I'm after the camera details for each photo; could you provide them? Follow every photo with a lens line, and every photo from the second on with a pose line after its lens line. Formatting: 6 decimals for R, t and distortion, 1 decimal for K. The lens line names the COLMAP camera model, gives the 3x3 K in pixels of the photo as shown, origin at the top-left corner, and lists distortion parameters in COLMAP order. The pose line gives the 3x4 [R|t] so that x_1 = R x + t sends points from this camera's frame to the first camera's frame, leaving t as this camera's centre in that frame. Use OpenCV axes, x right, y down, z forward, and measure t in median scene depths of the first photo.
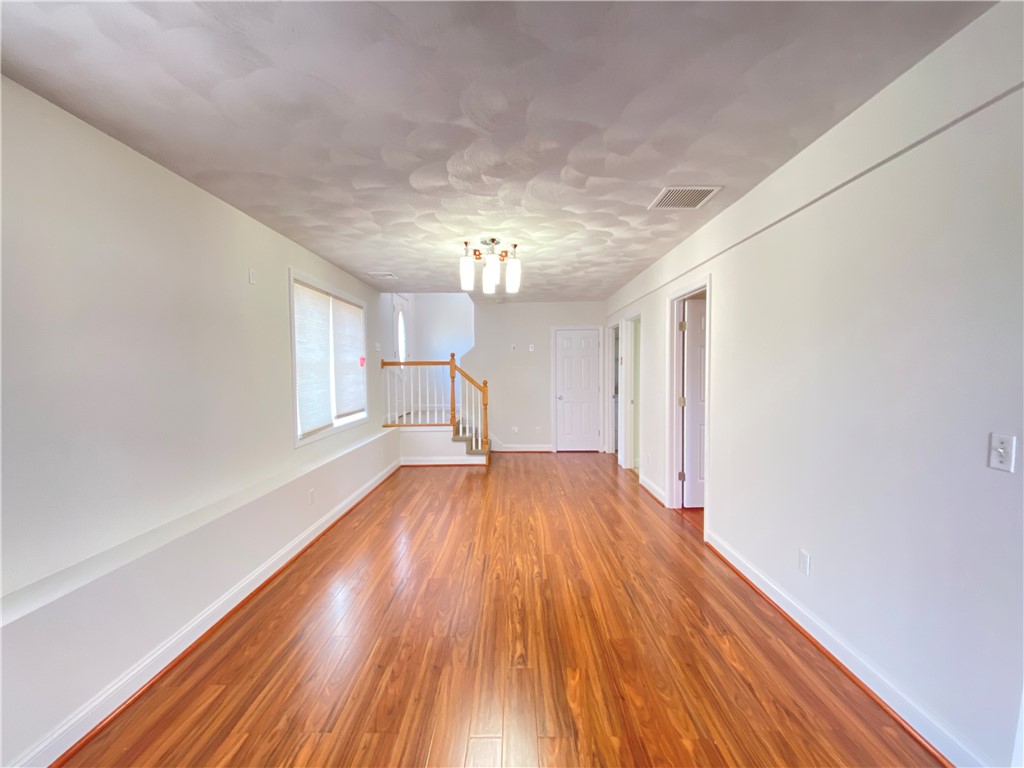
lens RADIAL K [[410.4, 0, 506.5], [0, 410.4, 385.9], [0, 0, 1]] dist [-0.001087, -0.000211]
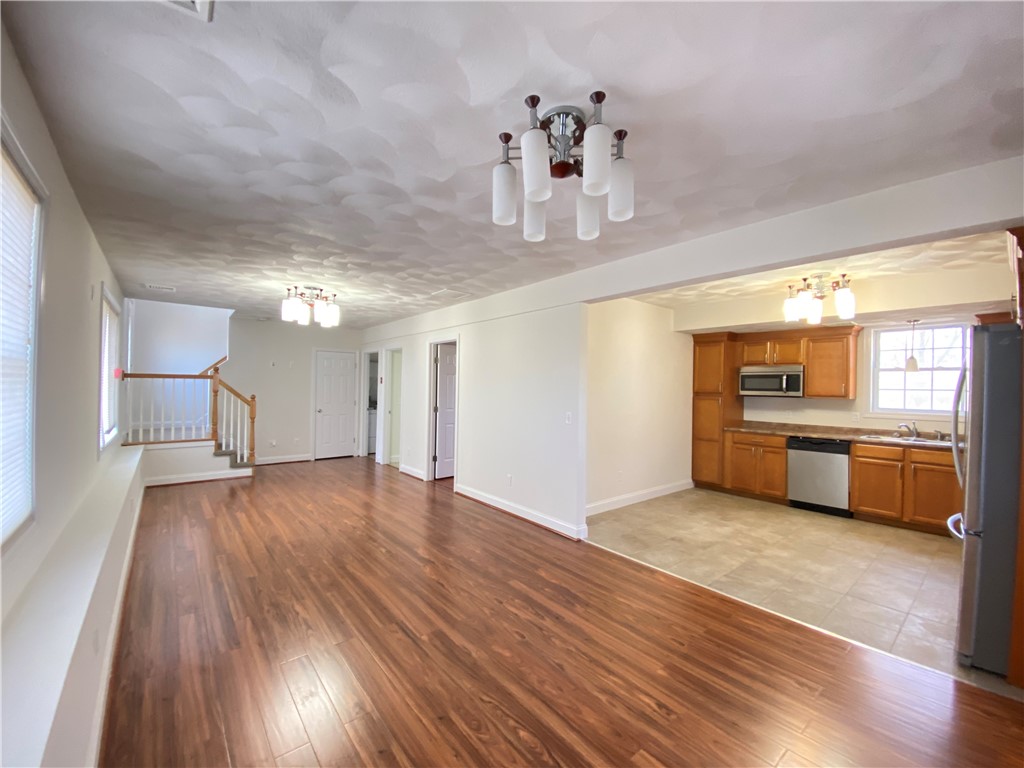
lens RADIAL K [[415.7, 0, 508.2], [0, 415.7, 384.9], [0, 0, 1]] dist [-0.002652, -0.000365]
pose [[0.763976, 0.019696, 0.644944, -0.361658], [0.007510, 0.999195, -0.039410, 0.011676], [-0.645200, 0.034952, 0.763213, -0.354901]]
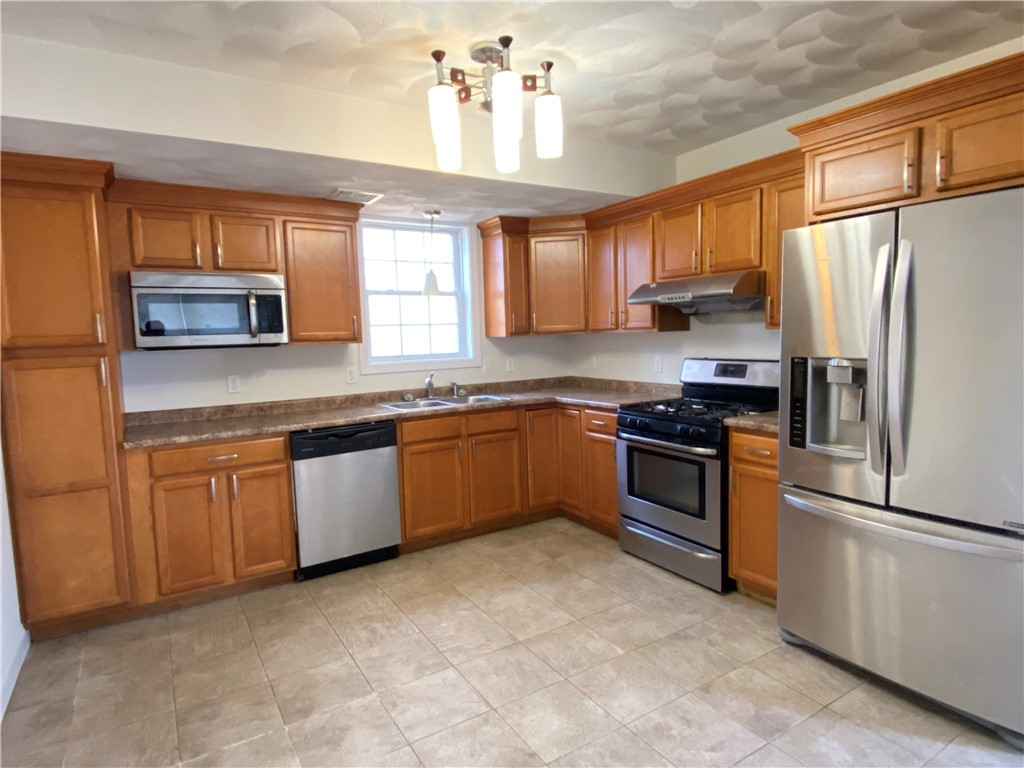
lens RADIAL K [[567.8, 0, 512.0], [0, 567.8, 384.0], [0, 0, 1]] dist [-0.001769, -0.000889]
pose [[-0.542931, -0.055586, 0.837936, 0.304082], [0.065440, 0.991972, 0.108206, -0.005709], [-0.837224, 0.113582, -0.534934, 0.226199]]
